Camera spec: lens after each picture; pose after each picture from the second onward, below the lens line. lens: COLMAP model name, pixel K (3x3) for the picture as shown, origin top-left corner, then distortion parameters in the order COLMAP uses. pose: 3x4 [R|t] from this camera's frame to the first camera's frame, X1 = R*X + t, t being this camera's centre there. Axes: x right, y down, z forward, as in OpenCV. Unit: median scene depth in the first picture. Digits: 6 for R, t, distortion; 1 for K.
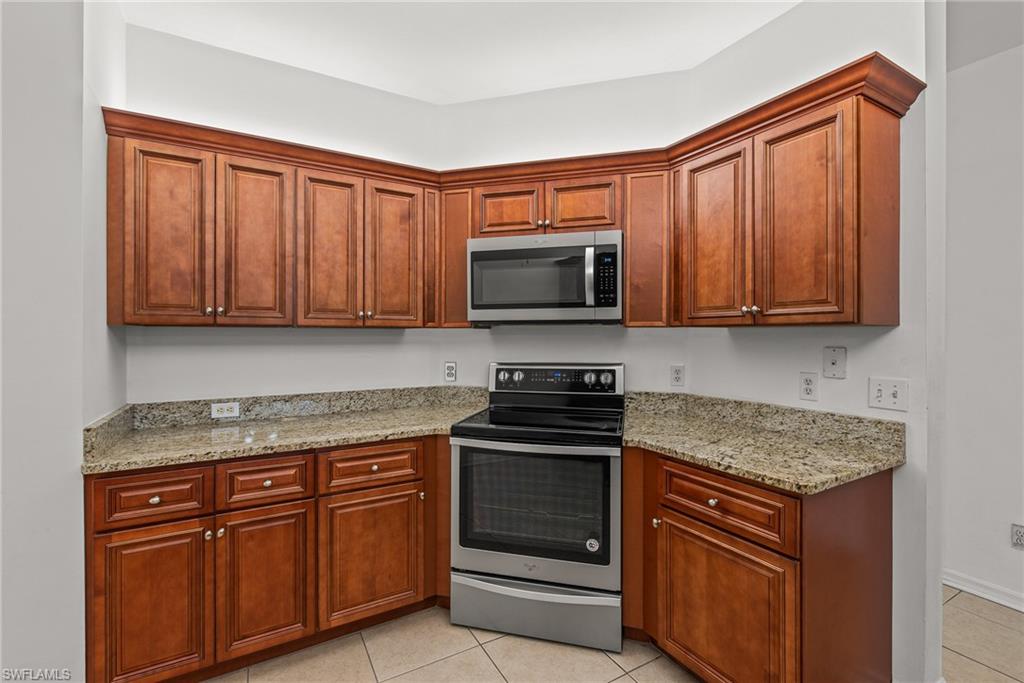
lens RADIAL K [[447.5, 0, 512.0], [0, 447.5, 341.5], [0, 0, 1]] dist [-0.000320, 0.000069]
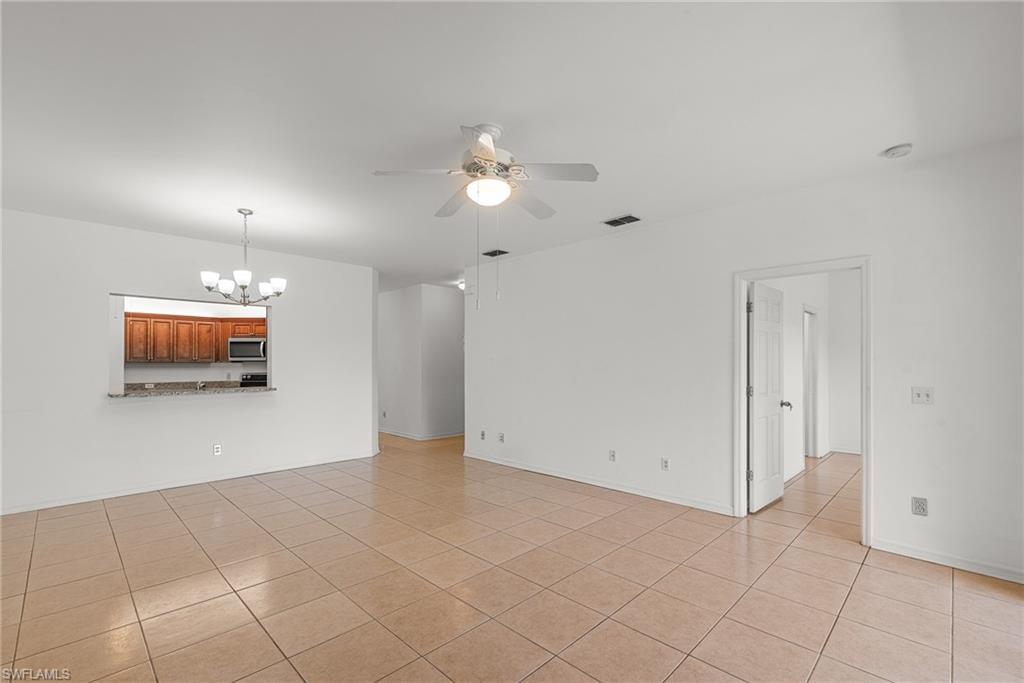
lens RADIAL K [[450.2, 0, 514.6], [0, 450.2, 361.2], [0, 0, 1]] dist [0.000300, 0.000143]
pose [[0.962679, 0.001671, 0.270639, 1.155539], [0.001102, 0.999948, -0.010094, -0.003871], [-0.270642, 0.010016, 0.962628, -3.156724]]
